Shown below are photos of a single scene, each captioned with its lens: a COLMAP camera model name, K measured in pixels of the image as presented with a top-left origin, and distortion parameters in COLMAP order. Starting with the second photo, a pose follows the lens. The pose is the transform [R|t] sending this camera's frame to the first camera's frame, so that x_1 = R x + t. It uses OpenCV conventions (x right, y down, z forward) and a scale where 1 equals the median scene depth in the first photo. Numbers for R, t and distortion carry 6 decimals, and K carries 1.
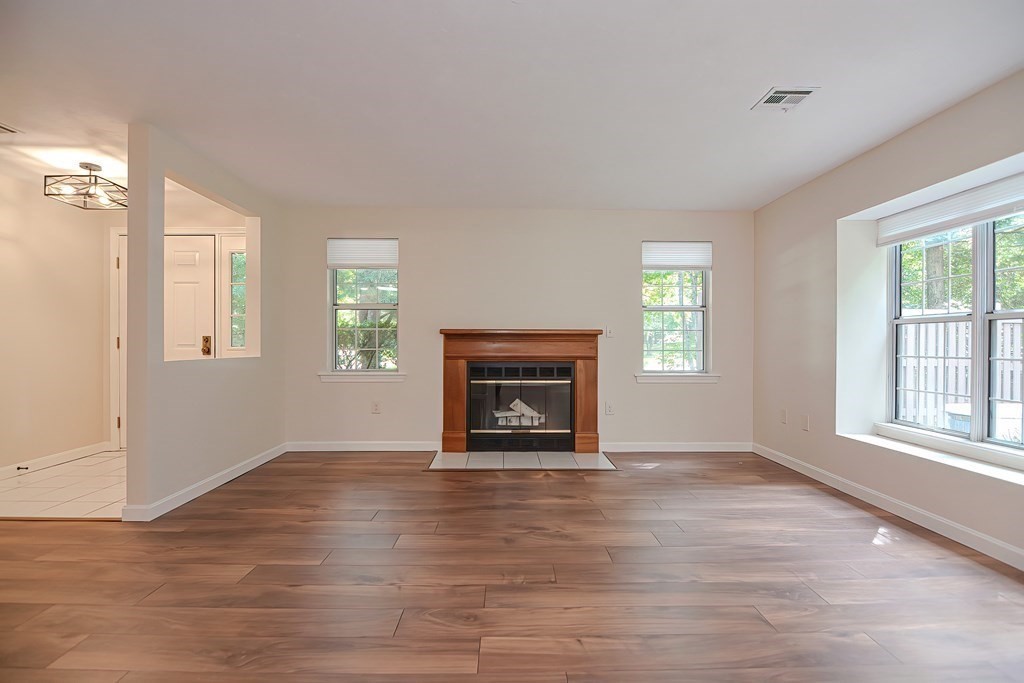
lens RADIAL K [[498.4, 0, 519.7], [0, 498.4, 342.5], [0, 0, 1]] dist [-0.015991, -0.001588]
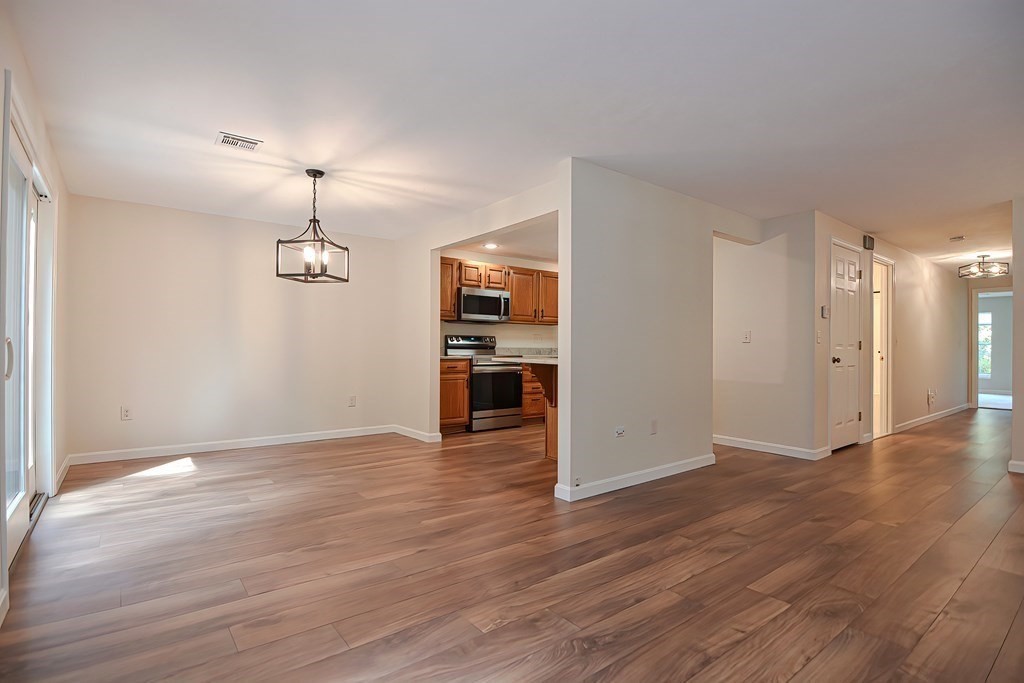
lens RADIAL K [[498.4, 0, 520.0], [0, 498.4, 344.8], [0, 0, 1]] dist [-0.015991, -0.001588]
pose [[-0.792397, -0.008245, -0.609950, 0.418071], [-0.003171, 0.999951, -0.009397, 0.003893], [0.609998, -0.005512, -0.792384, 0.570056]]
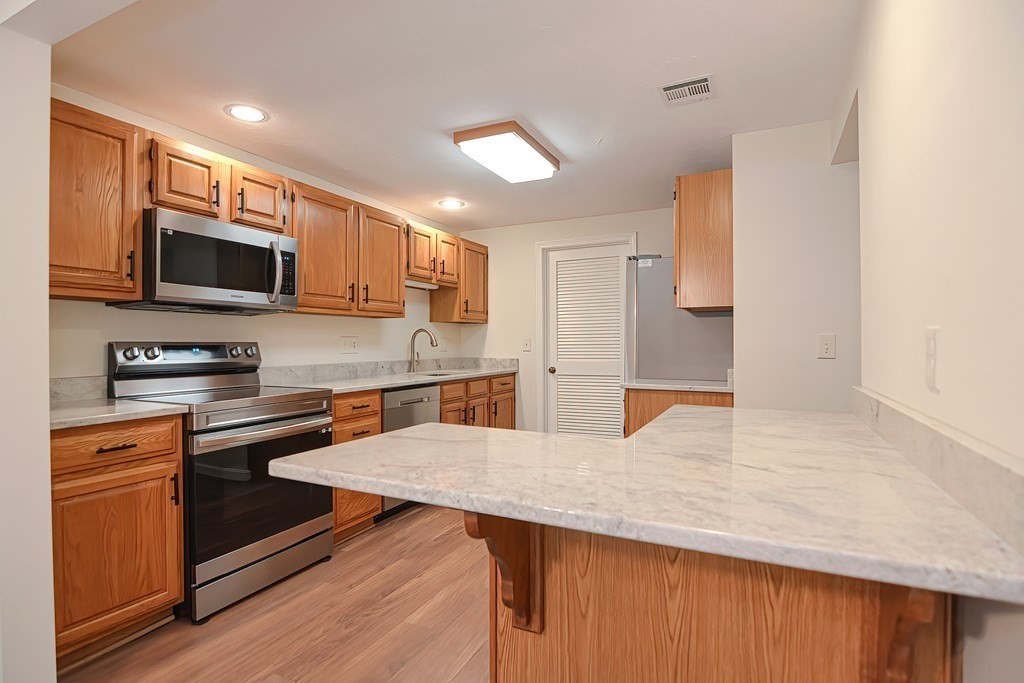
lens RADIAL K [[498.4, 0, 512.8], [0, 498.4, 344.5], [0, 0, 1]] dist [-0.015991, -0.001588]
pose [[-0.447443, 0.005280, -0.894297, 0.315983], [0.006626, 0.999975, 0.002589, -0.004755], [0.894288, -0.004768, -0.447466, 0.414740]]
